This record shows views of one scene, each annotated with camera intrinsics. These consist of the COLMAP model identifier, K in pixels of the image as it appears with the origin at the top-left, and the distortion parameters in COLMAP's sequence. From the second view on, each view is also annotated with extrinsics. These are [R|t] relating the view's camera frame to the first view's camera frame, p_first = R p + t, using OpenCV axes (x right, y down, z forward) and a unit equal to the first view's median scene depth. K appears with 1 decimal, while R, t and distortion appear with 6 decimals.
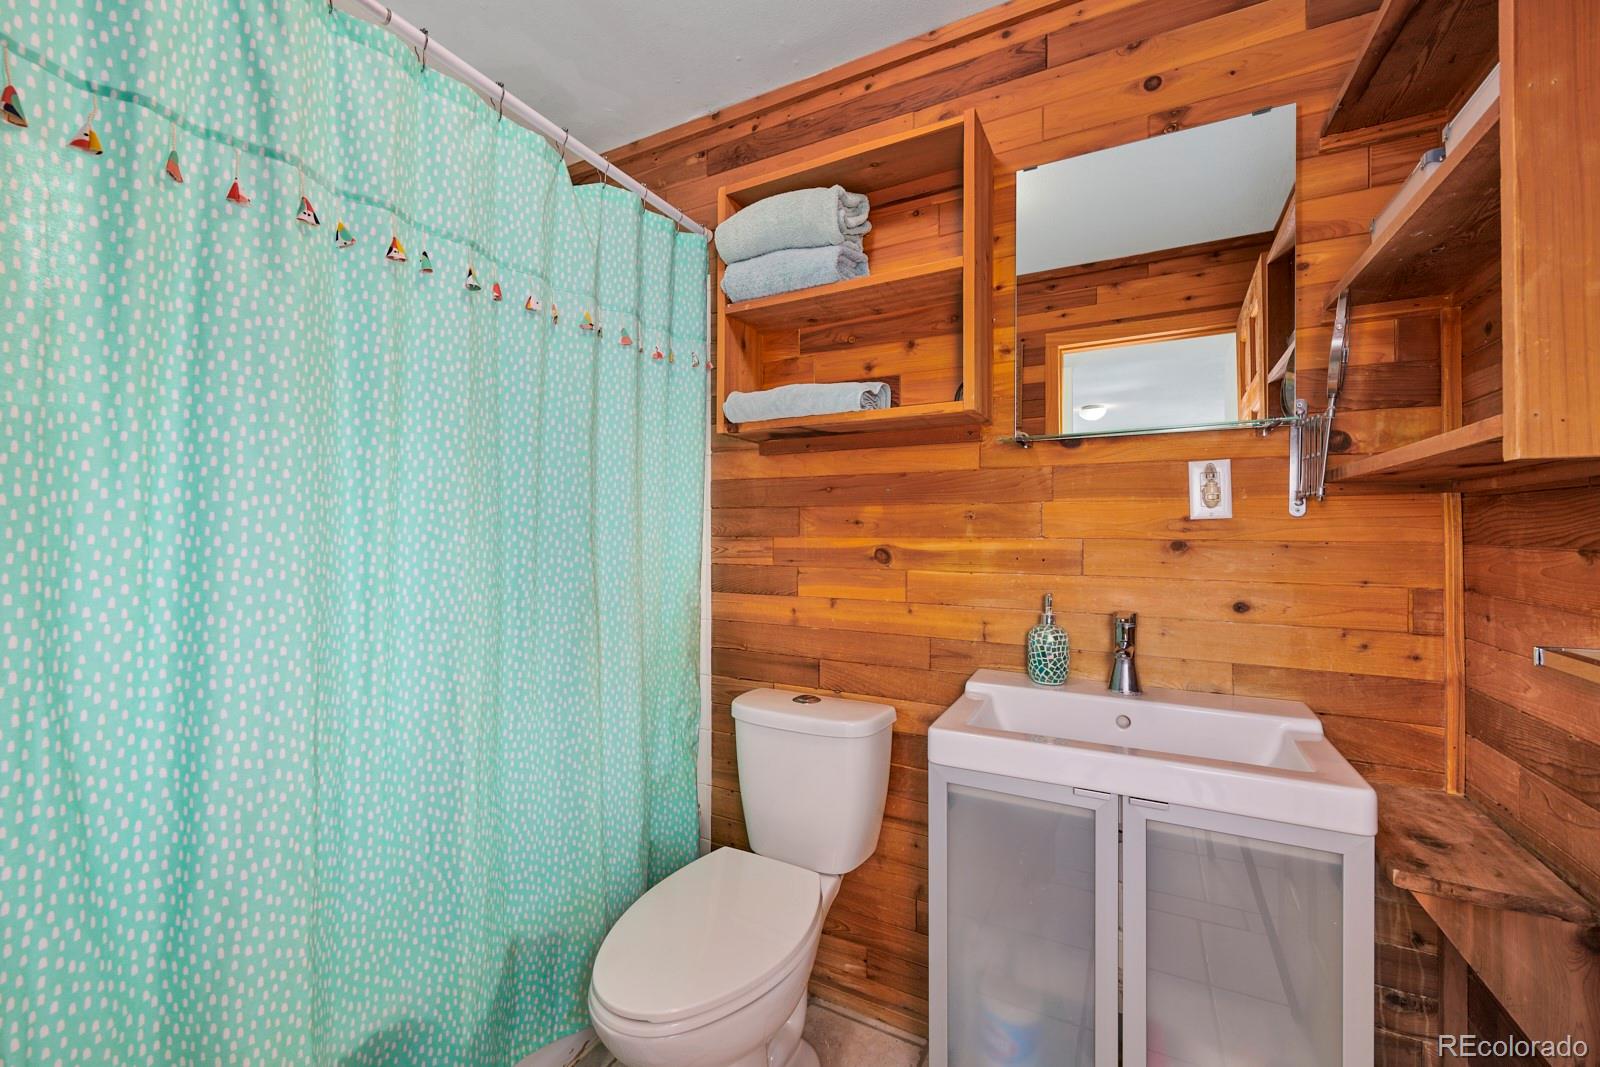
lens RADIAL K [[639.7, 0, 798.2], [0, 639.7, 524.8], [0, 0, 1]] dist [-0.000378, -0.000111]
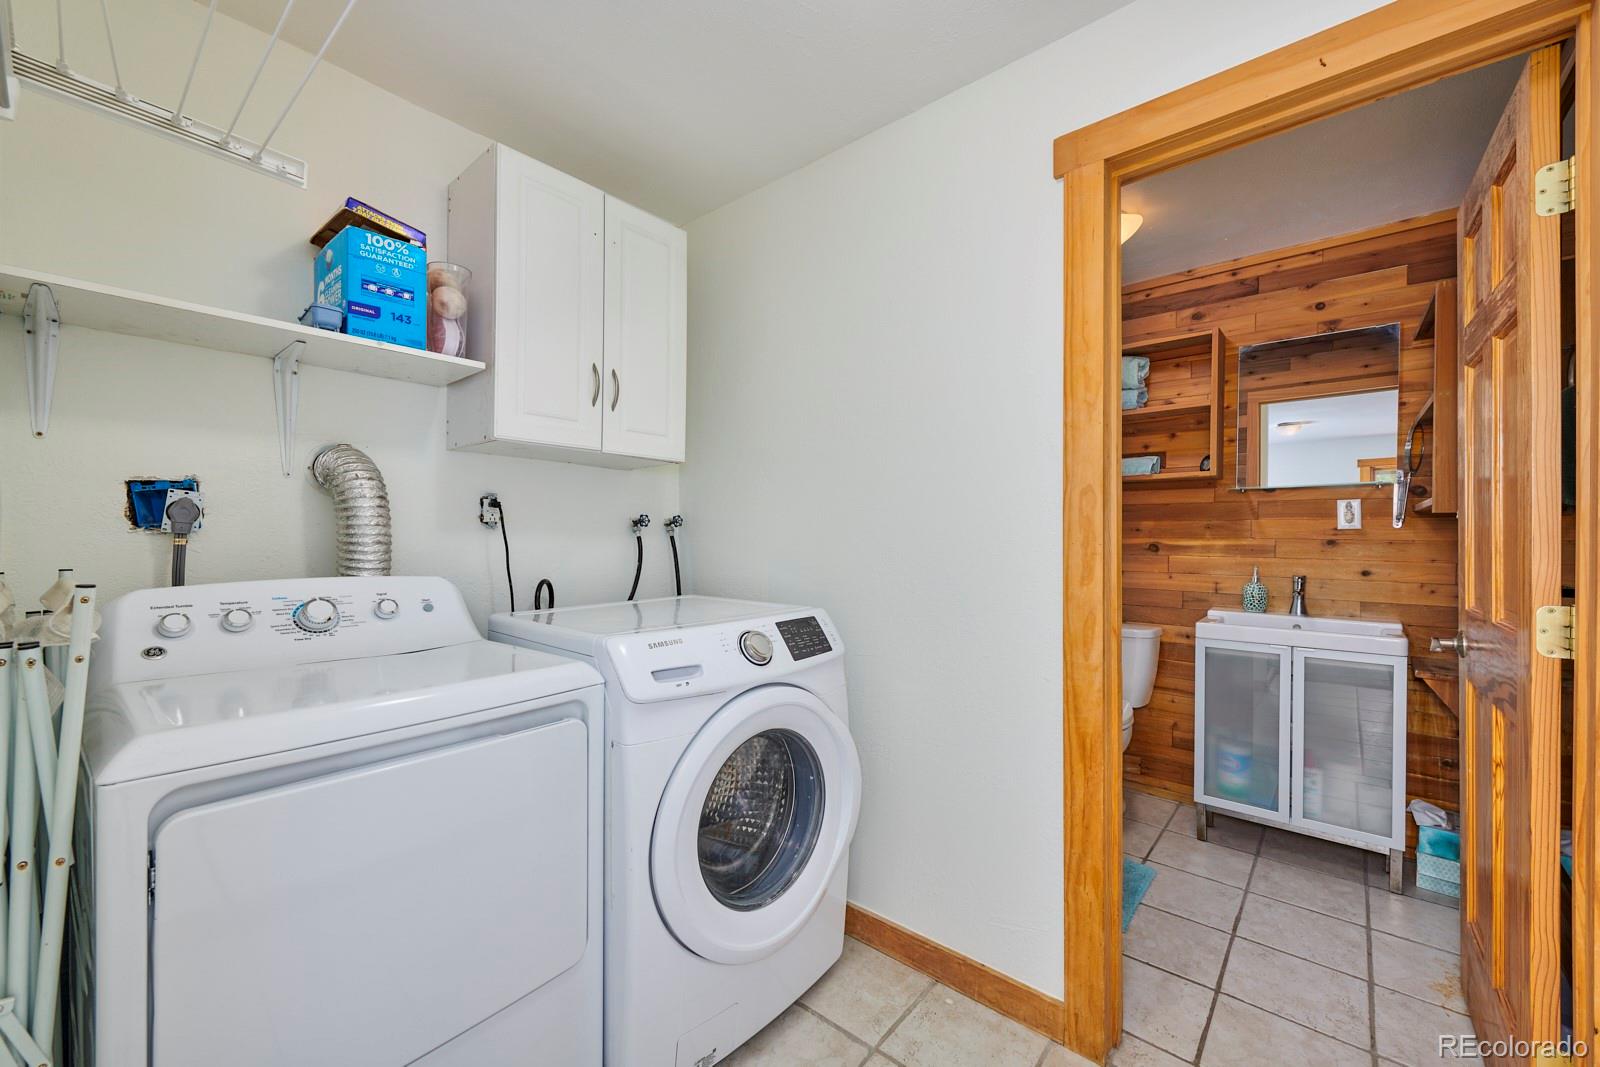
lens RADIAL K [[639.7, 0, 798.8], [0, 639.7, 541.8], [0, 0, 1]] dist [-0.000378, -0.000111]
pose [[0.975164, 0.004294, -0.221443, -0.553316], [0.000316, 0.999784, 0.020775, -0.010957], [0.221484, -0.020329, 0.974952, -1.249378]]
